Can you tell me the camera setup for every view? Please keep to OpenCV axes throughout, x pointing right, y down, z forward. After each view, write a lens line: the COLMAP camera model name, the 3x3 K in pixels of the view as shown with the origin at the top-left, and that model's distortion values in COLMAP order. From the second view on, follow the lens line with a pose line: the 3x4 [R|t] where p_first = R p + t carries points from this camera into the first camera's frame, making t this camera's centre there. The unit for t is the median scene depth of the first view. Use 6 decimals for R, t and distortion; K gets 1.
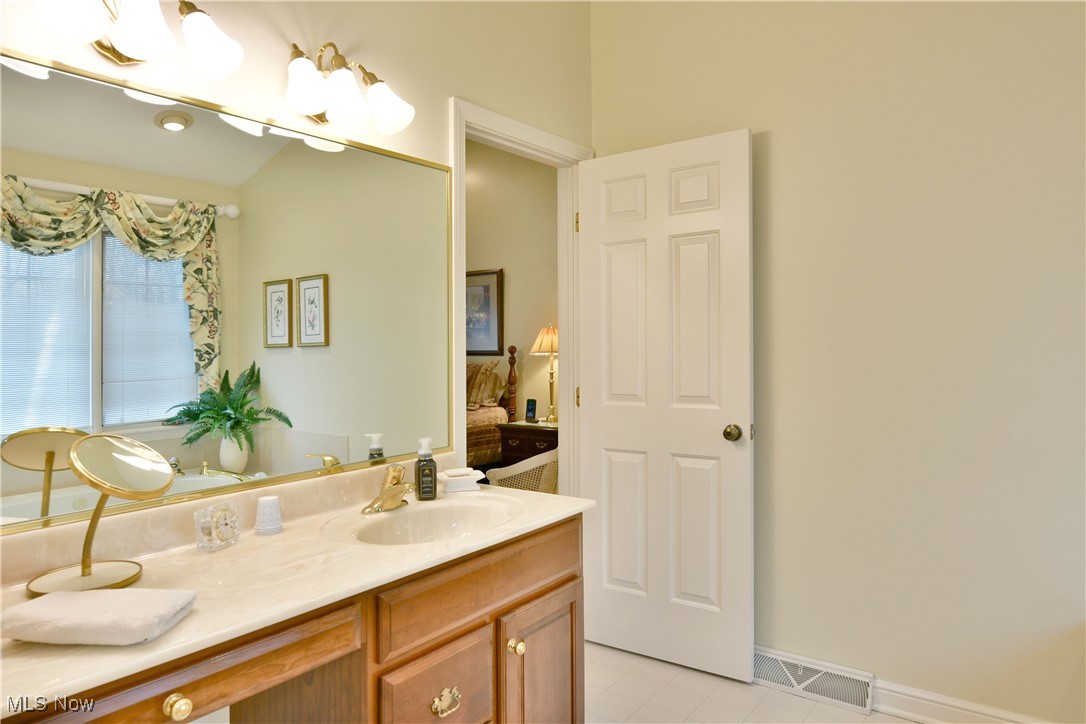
lens RADIAL K [[684.9, 0, 554.8], [0, 684.9, 331.1], [0, 0, 1]] dist [-0.010697, -0.005820]
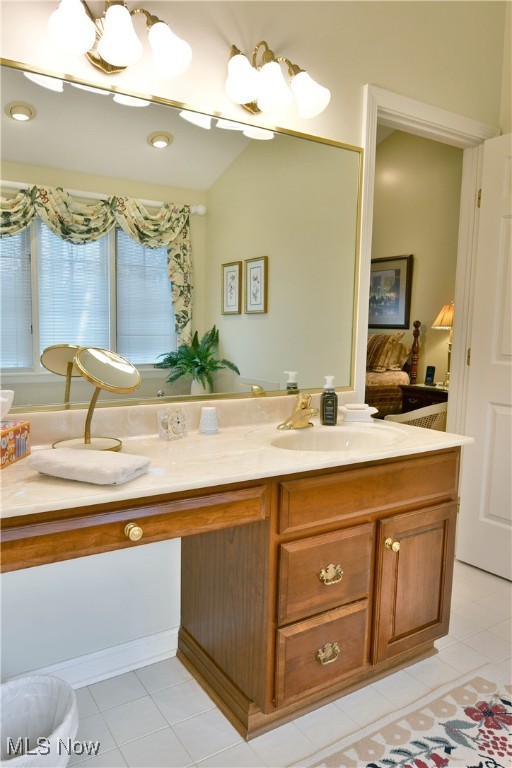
lens RADIAL K [[546.3, 0, 250.6], [0, 546.3, 384.7], [0, 0, 1]] dist [-0.009943, -0.006614]
pose [[0.933323, 0.064772, -0.353147, 0.015004], [-0.021307, 0.991851, 0.125609, 0.030027], [0.358405, -0.109710, 0.927098, 0.020565]]
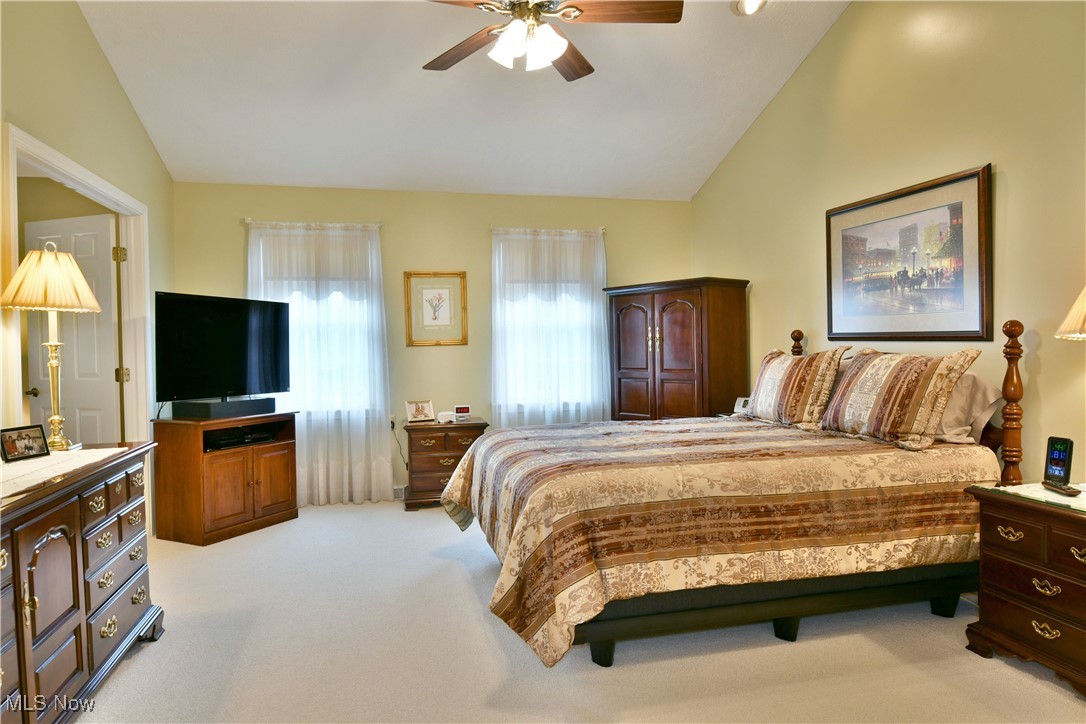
lens RADIAL K [[684.9, 0, 554.0], [0, 684.9, 351.6], [0, 0, 1]] dist [-0.010697, -0.005820]
pose [[0.771446, 0.006736, -0.636260, -0.010827], [0.021815, 0.999076, 0.037027, 0.029728], [0.635921, -0.042444, 0.770586, 0.681472]]
